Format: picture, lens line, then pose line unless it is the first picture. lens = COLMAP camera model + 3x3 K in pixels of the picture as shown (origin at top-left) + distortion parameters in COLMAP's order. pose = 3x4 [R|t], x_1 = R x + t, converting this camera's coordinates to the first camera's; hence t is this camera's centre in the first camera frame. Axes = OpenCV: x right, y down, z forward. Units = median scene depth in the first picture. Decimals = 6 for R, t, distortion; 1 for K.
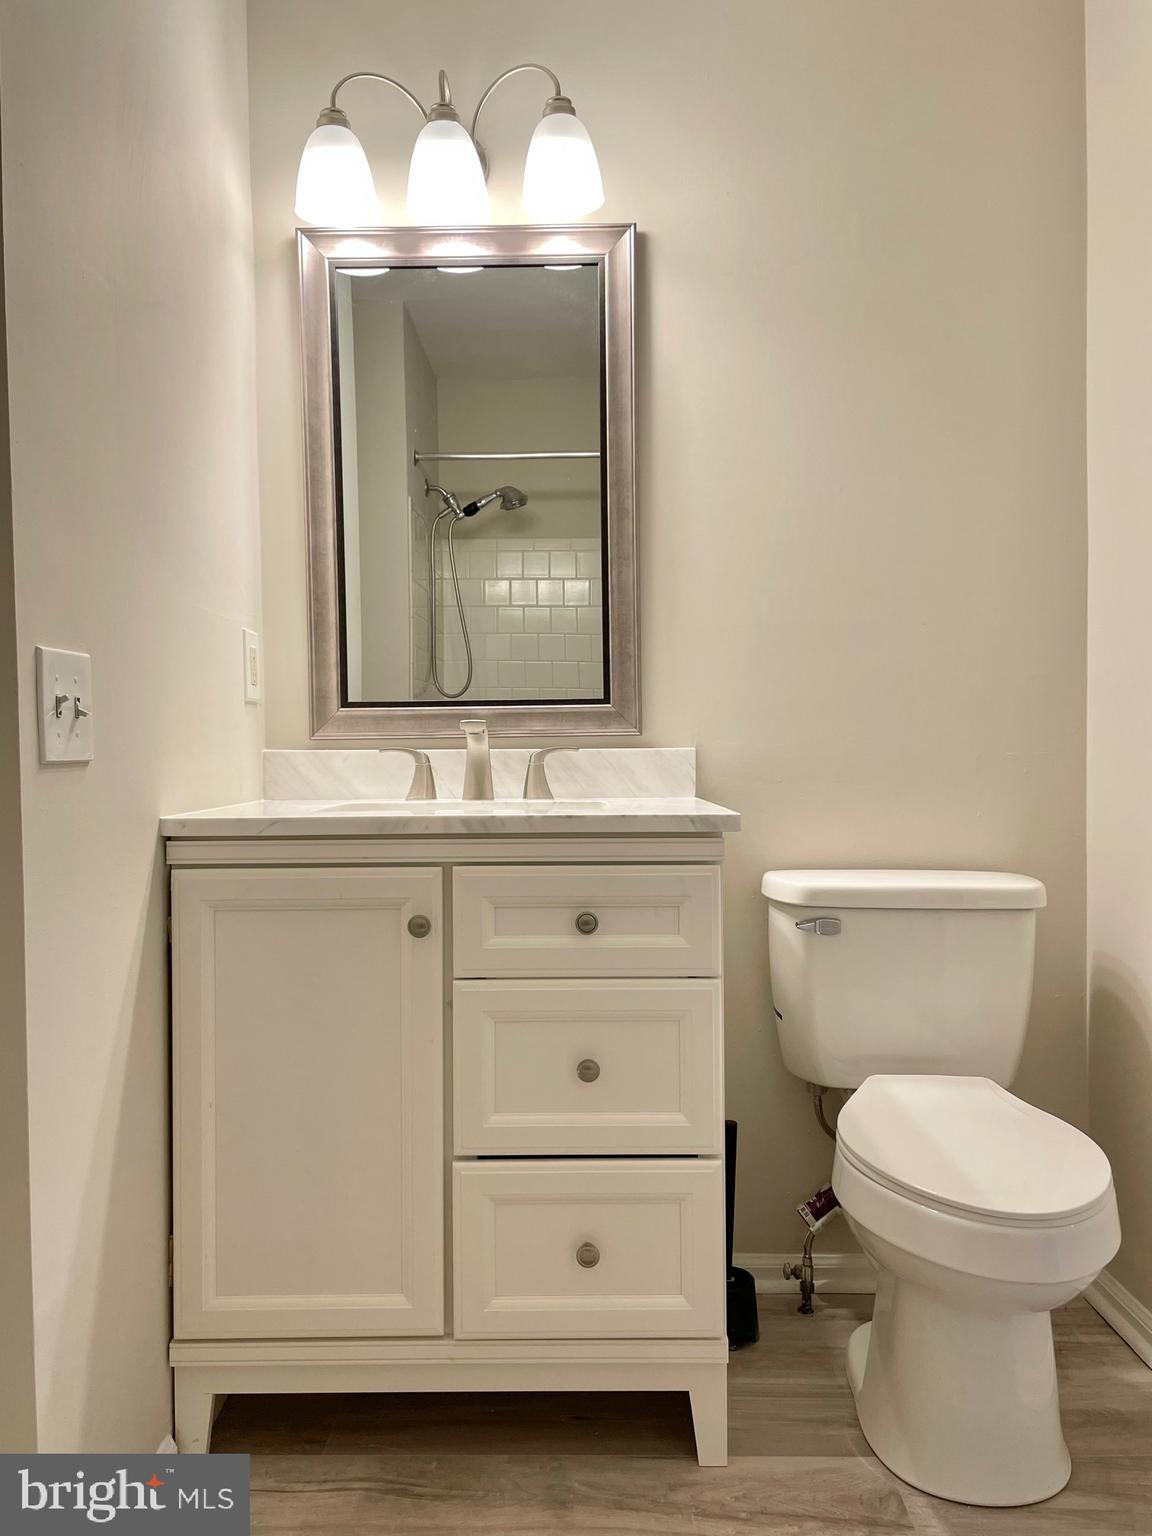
lens RADIAL K [[1165.6, 0, 570.9], [0, 1165.6, 766.3], [0, 0, 1]] dist [0.077254, -0.095128]
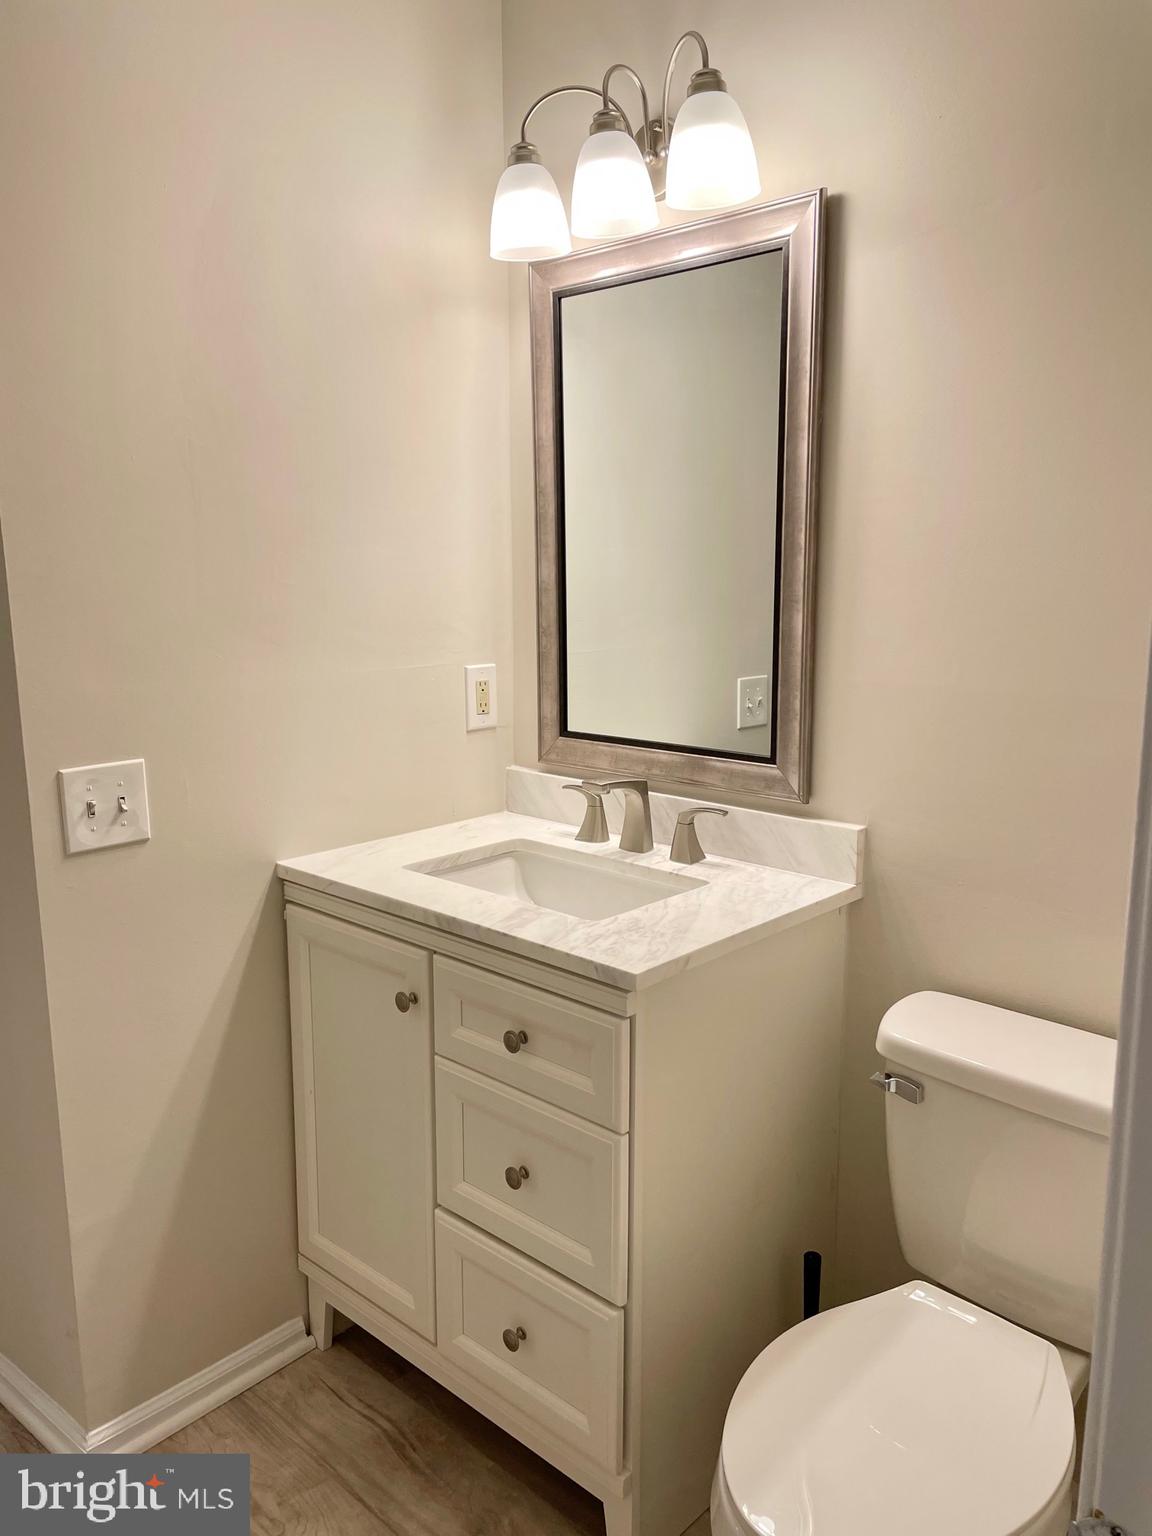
lens RADIAL K [[1165.6, 0, 572.2], [0, 1165.6, 770.1], [0, 0, 1]] dist [0.077254, -0.095128]
pose [[0.730274, 0.127624, -0.671127, 0.690433], [-0.013294, 0.984864, 0.172819, -0.268023], [0.683025, -0.117283, 0.720917, 0.328491]]
